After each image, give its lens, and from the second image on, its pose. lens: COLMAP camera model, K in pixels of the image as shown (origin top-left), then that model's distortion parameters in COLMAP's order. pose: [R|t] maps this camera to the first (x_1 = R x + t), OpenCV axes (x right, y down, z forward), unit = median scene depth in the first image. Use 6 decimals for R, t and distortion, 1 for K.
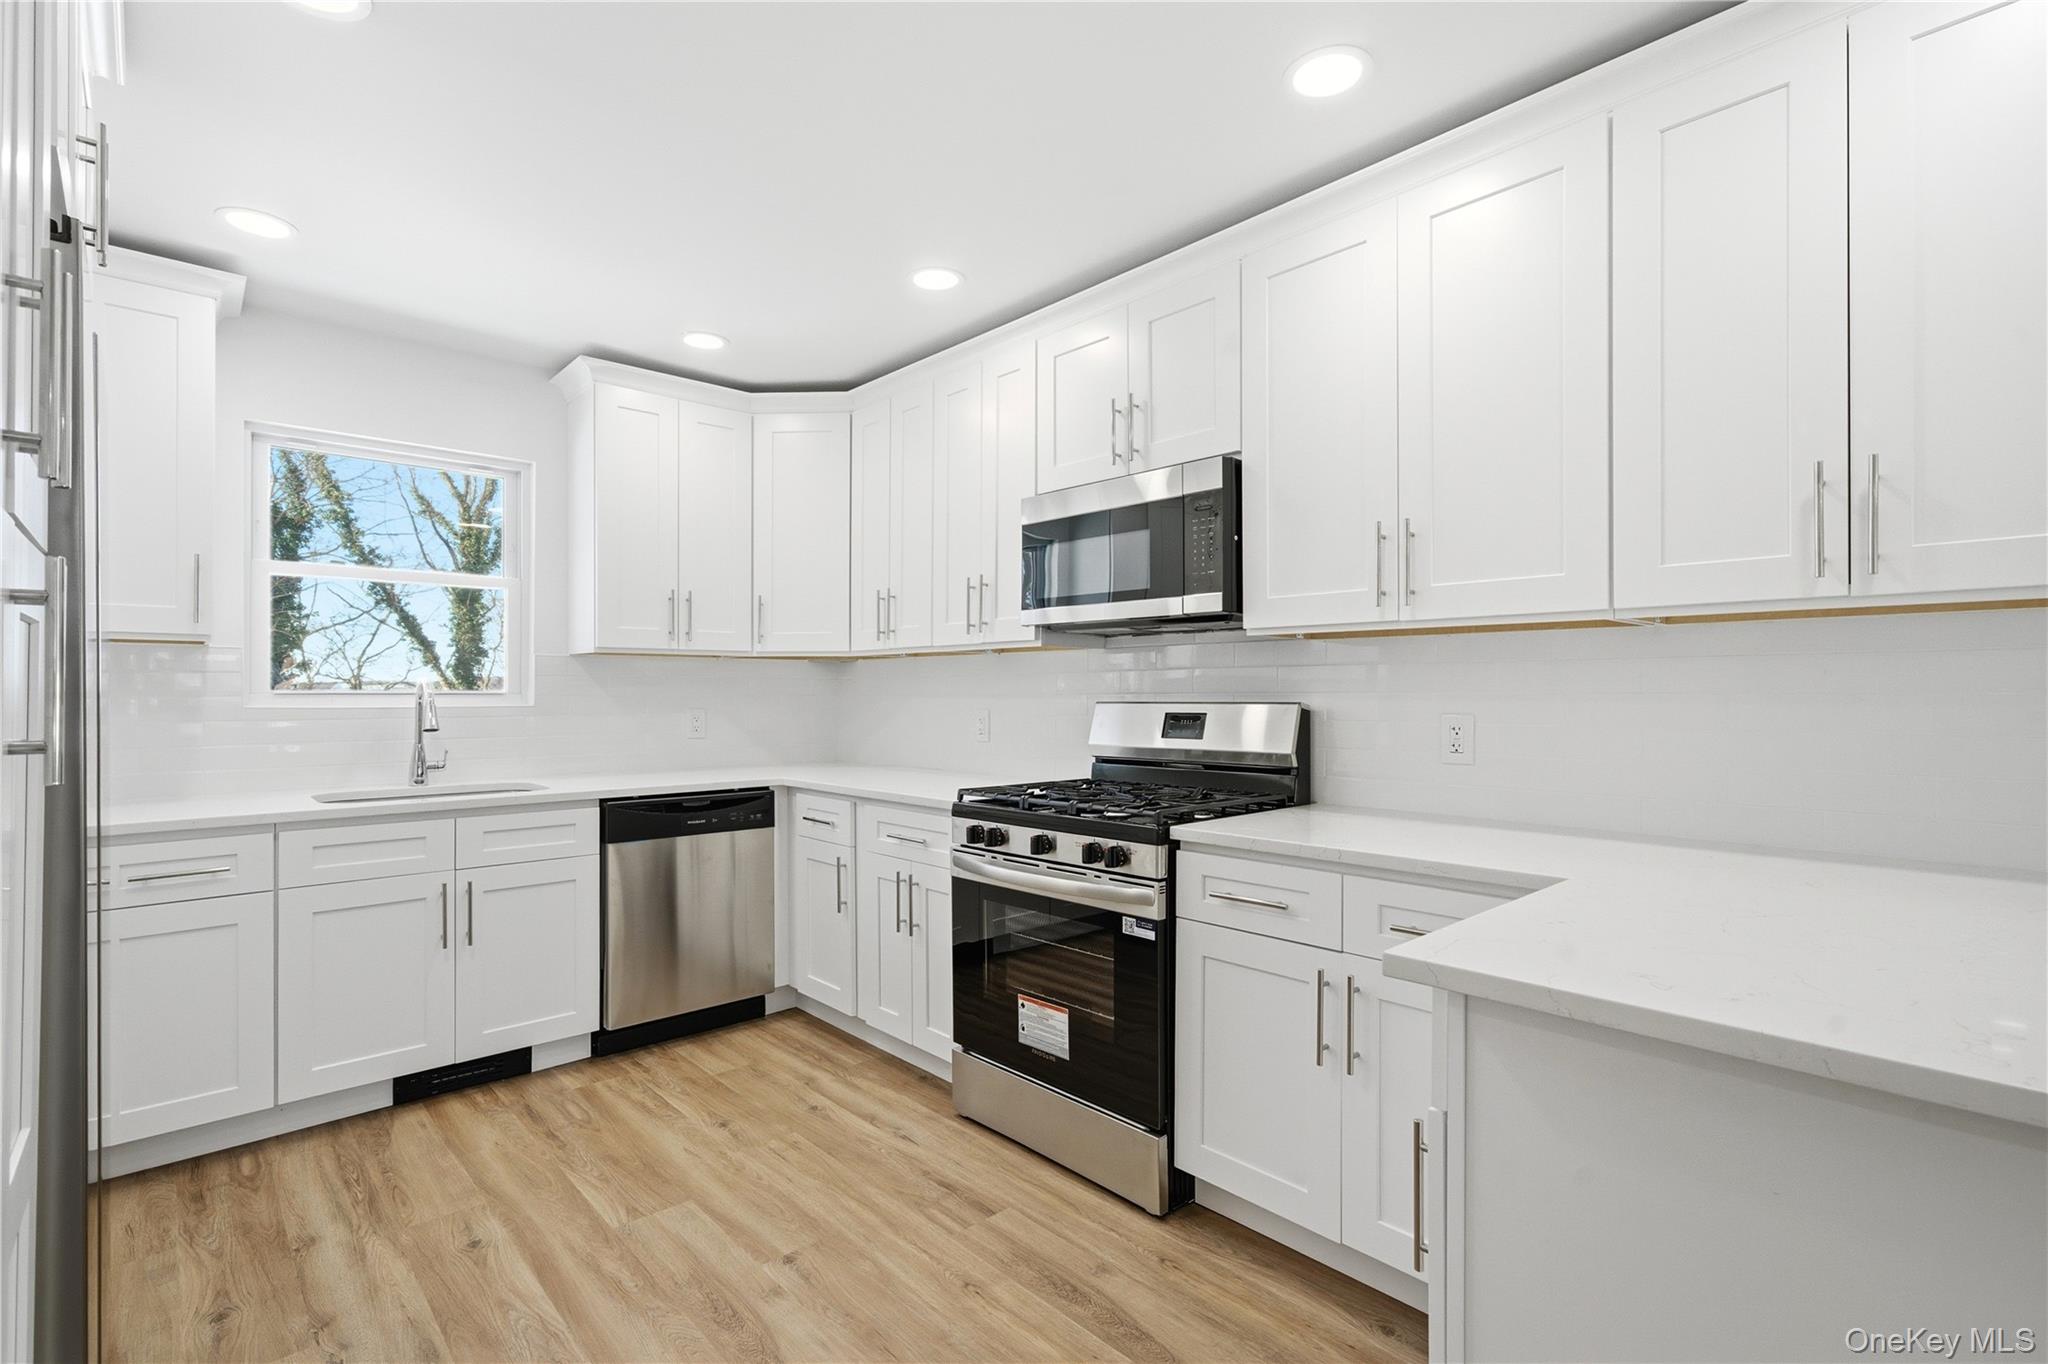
lens RADIAL K [[941.4, 0, 1006.2], [0, 941.4, 679.9], [0, 0, 1]] dist [-0.020584, 0.009916]
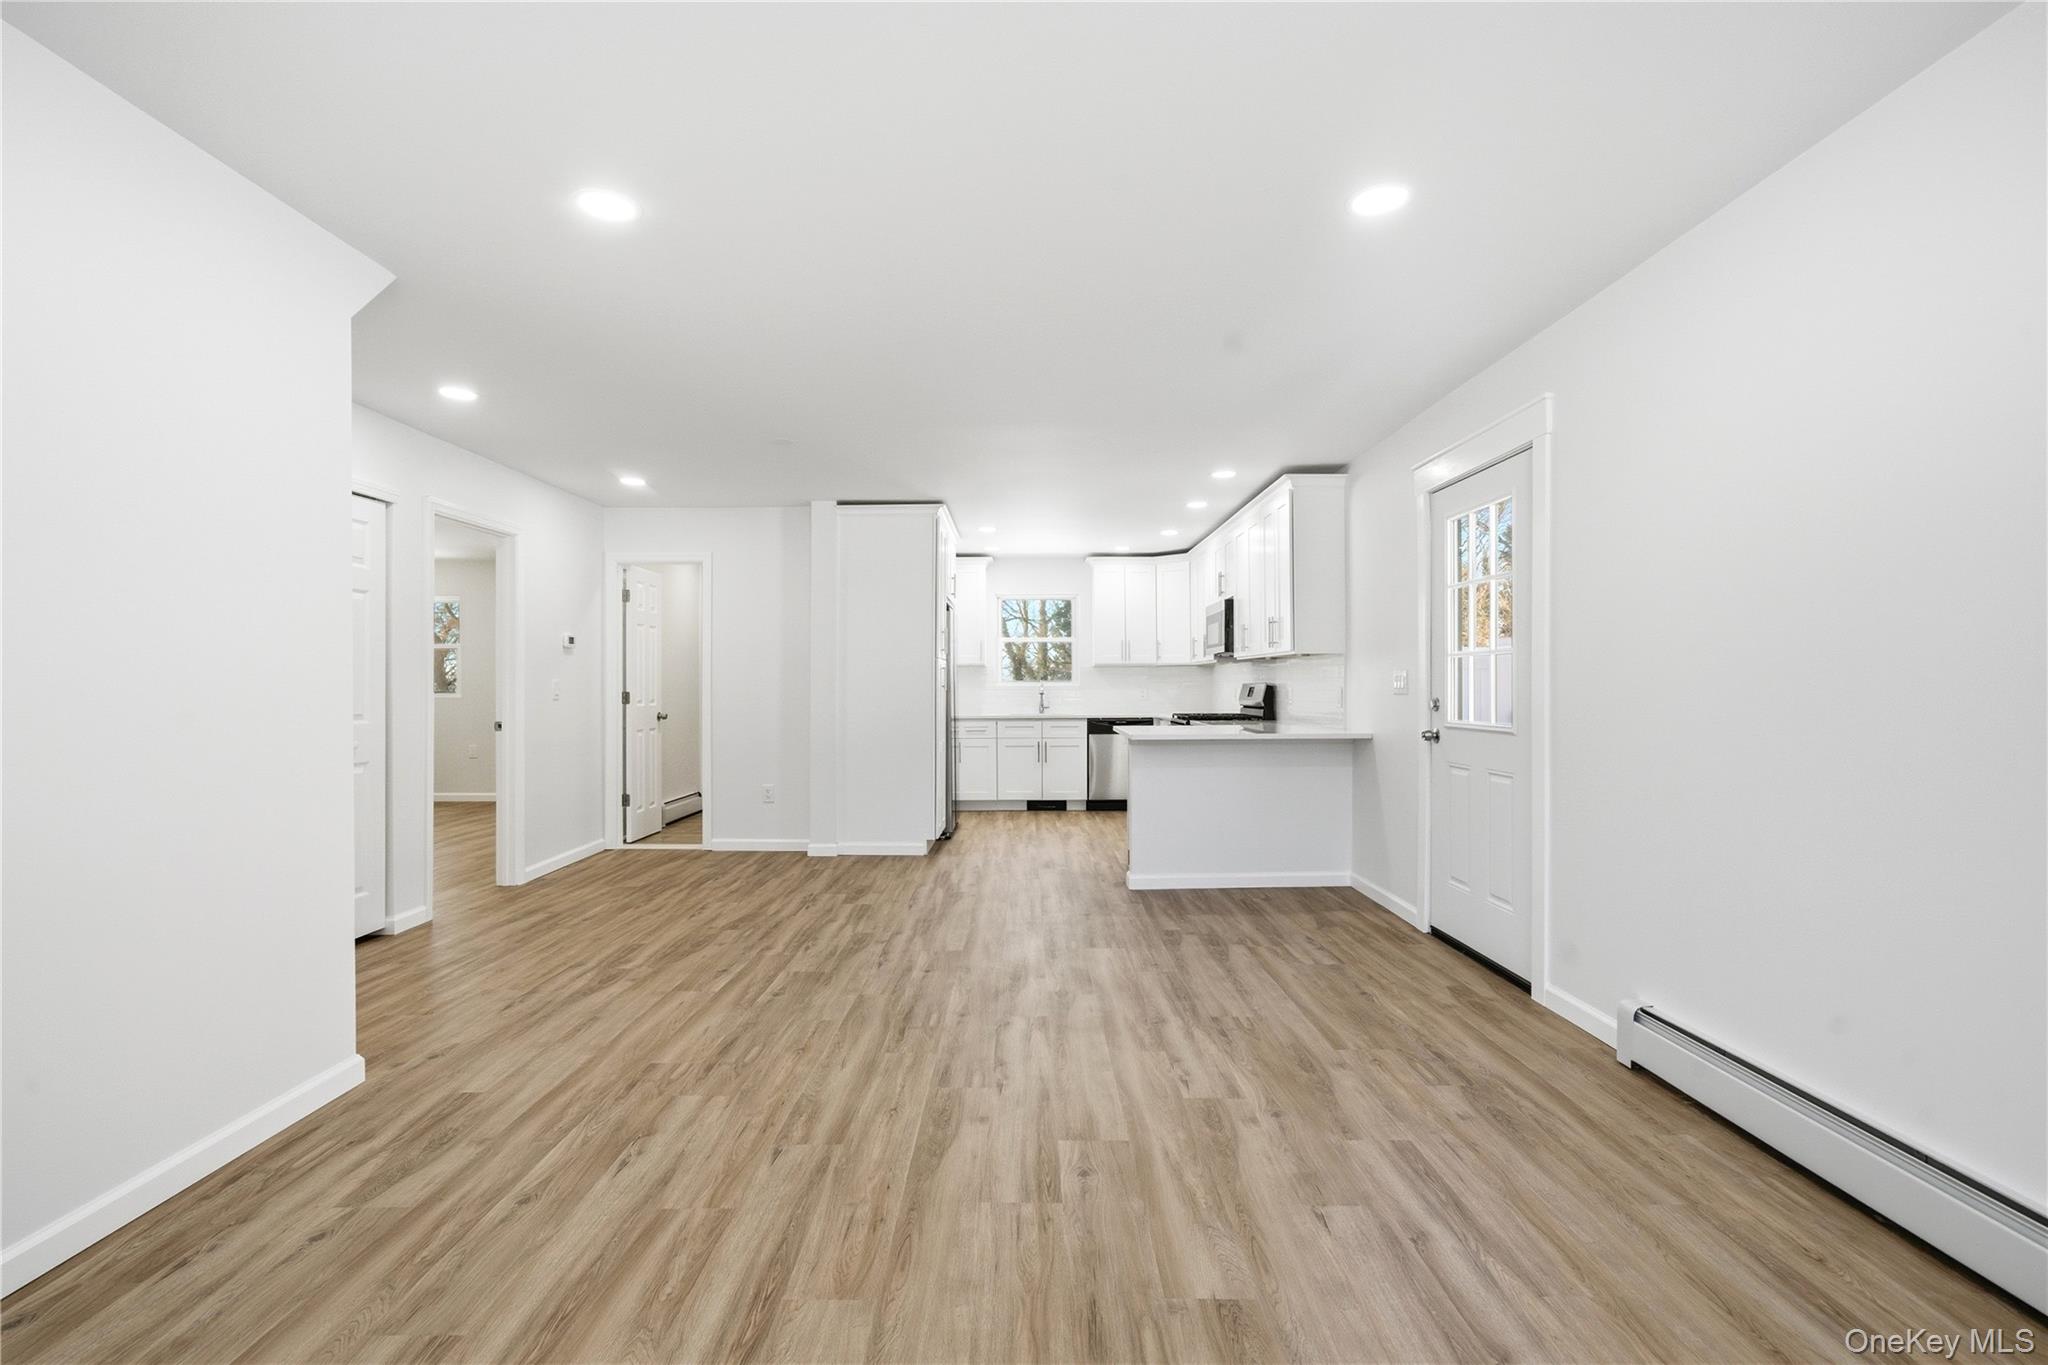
lens RADIAL K [[941.4, 0, 1010.1], [0, 941.4, 683.7], [0, 0, 1]] dist [-0.020584, 0.009916]
pose [[0.732017, -0.002370, -0.681282, 1.528151], [0.010974, 0.999905, 0.008313, -0.004472], [0.681198, -0.013562, 0.731974, -1.427532]]
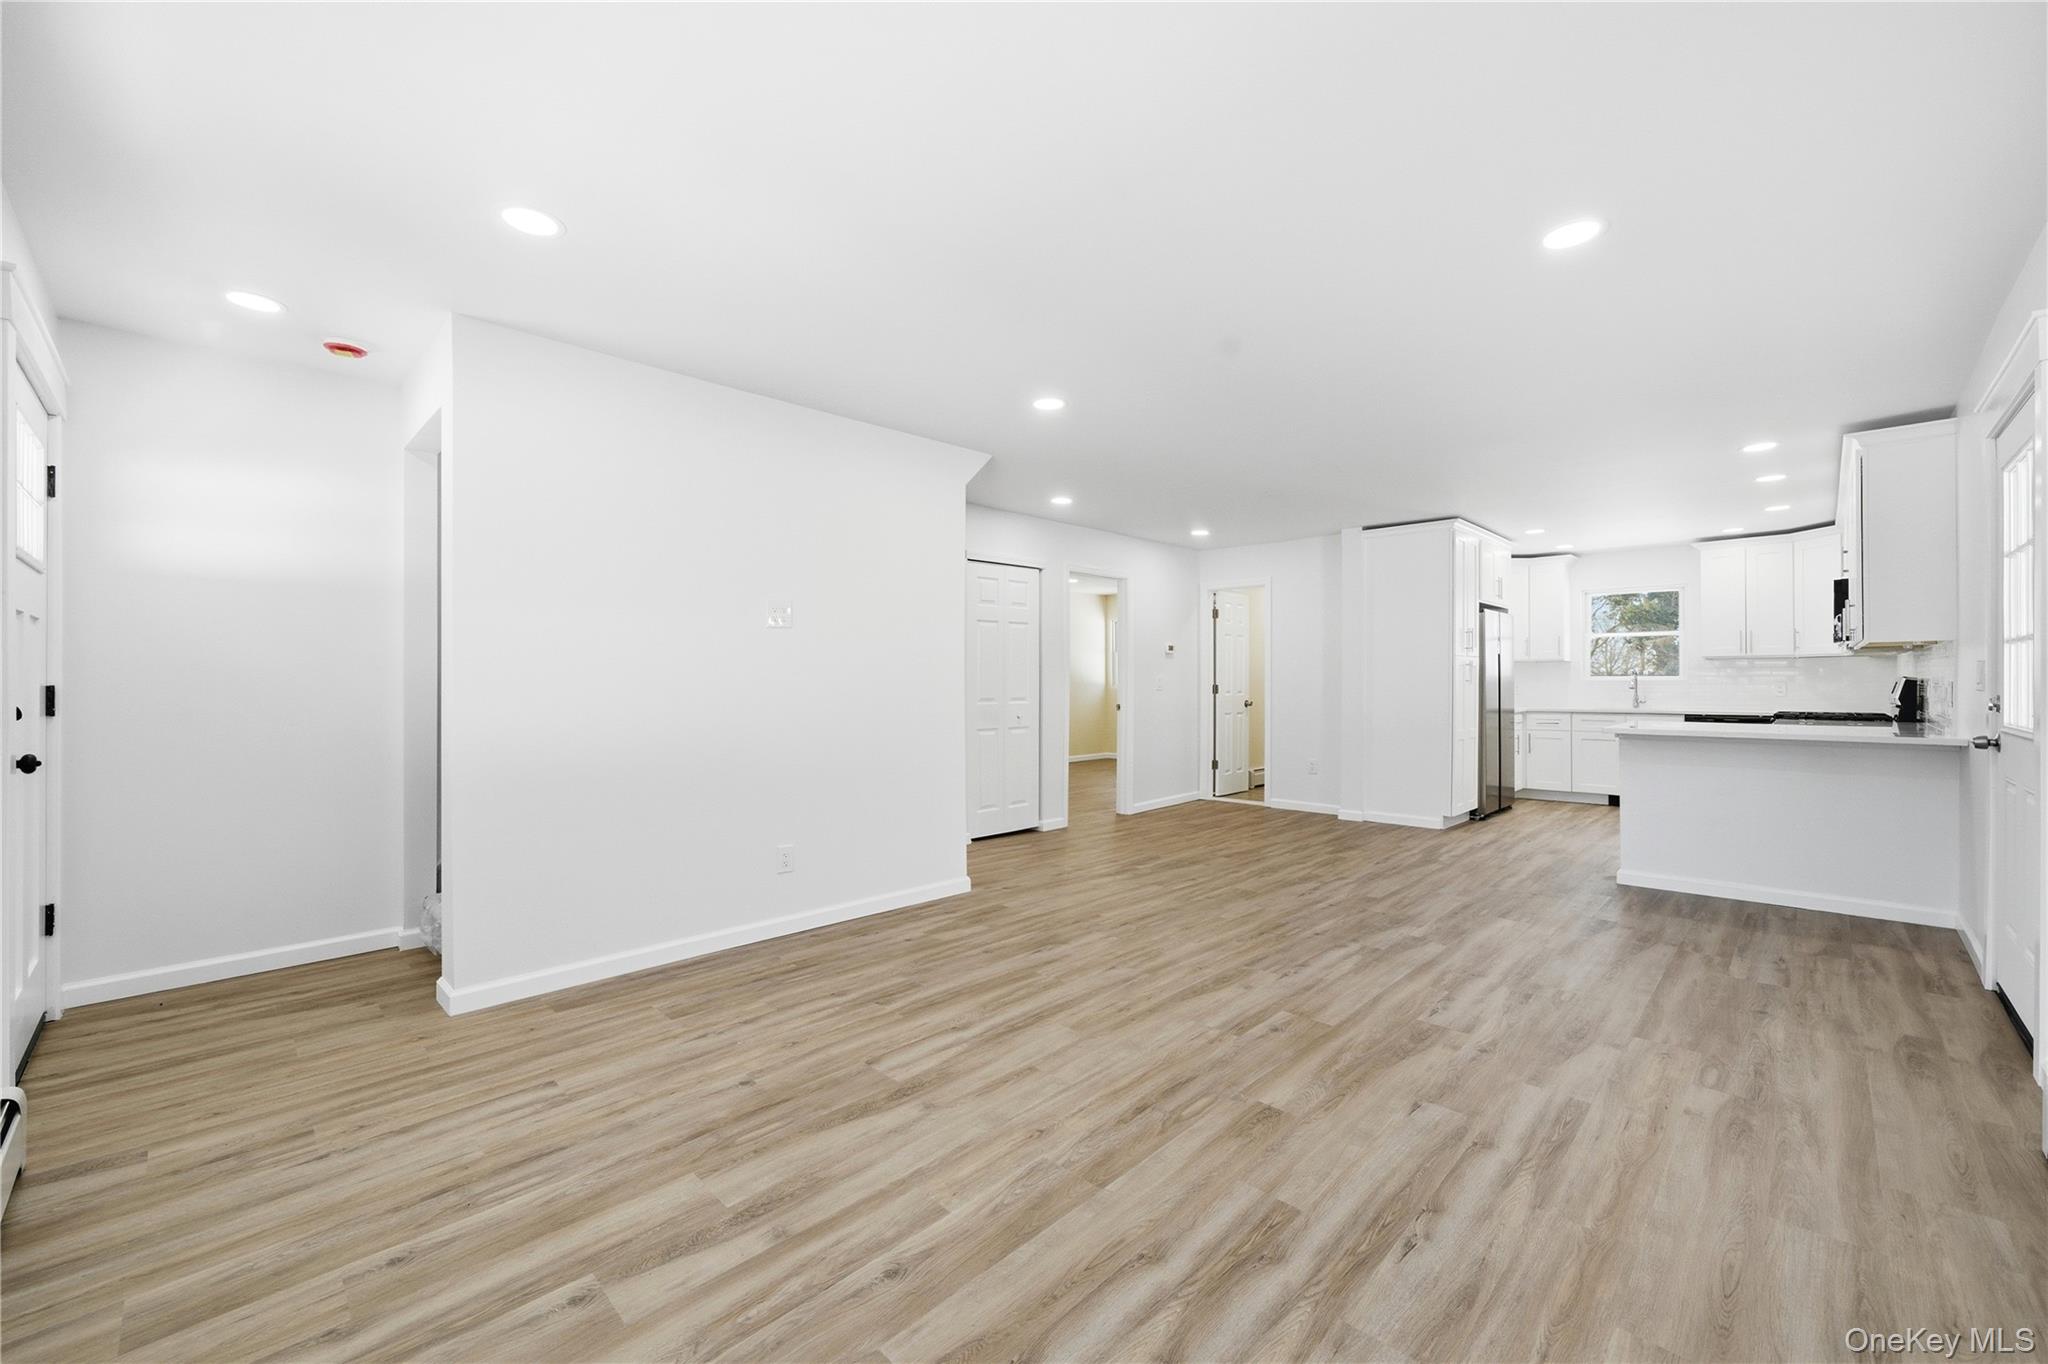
lens RADIAL K [[808.4, 0, 1018.3], [0, 808.4, 685.9], [0, 0, 1]] dist [-0.015137, 0.004255]
pose [[0.052635, 0.006161, -0.998595, 1.976681], [0.016961, 0.999831, 0.007063, -0.002546], [0.998470, -0.017309, 0.052521, -1.152321]]
